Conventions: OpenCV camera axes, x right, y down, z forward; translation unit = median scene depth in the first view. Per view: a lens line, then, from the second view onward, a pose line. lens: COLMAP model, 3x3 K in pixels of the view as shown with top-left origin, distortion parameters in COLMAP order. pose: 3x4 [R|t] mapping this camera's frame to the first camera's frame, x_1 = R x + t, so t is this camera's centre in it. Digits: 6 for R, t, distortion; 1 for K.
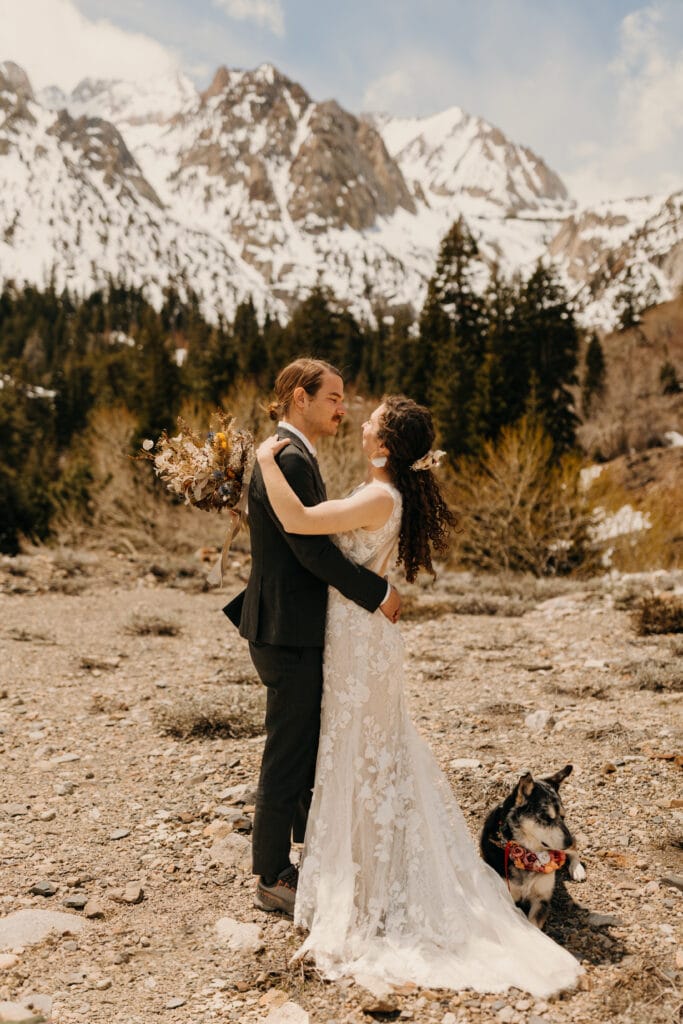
lens RADIAL K [[990.8, 0, 368.5], [0, 990.8, 558.3], [0, 0, 1]] dist [0.005907, -0.019088]
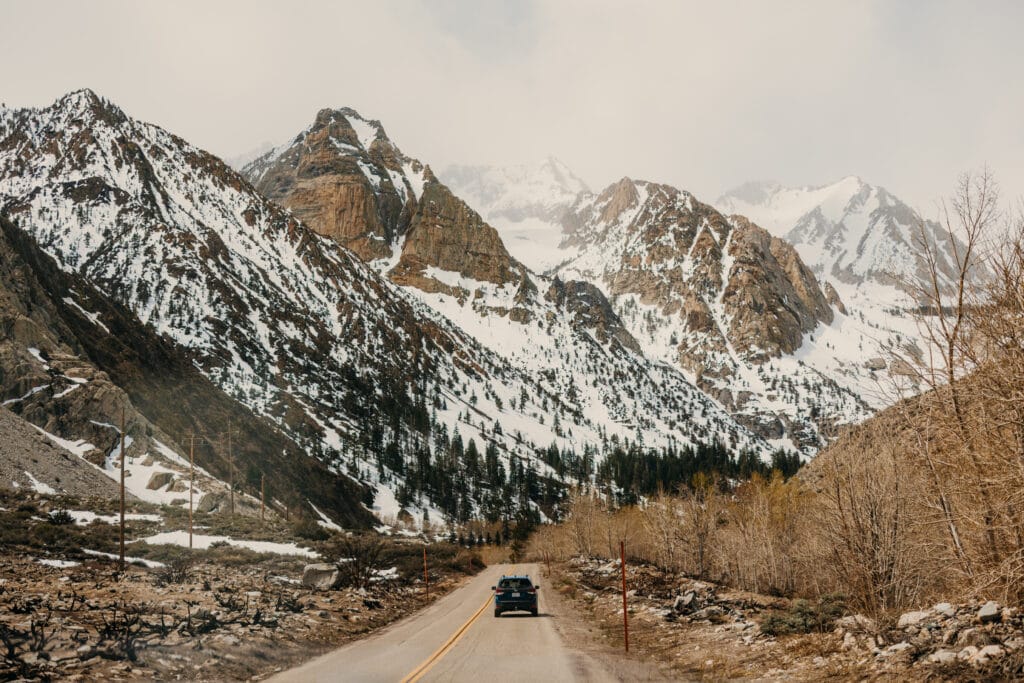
lens RADIAL K [[1543.0, 0, 512.0], [0, 1543.0, 341.5], [0, 0, 1]] dist [-0.001798, 0.112661]
pose [[0.991647, -0.039568, -0.122760, -0.133978], [0.007467, 0.967796, -0.251624, 0.121659], [0.128763, 0.248606, 0.960008, -0.907754]]
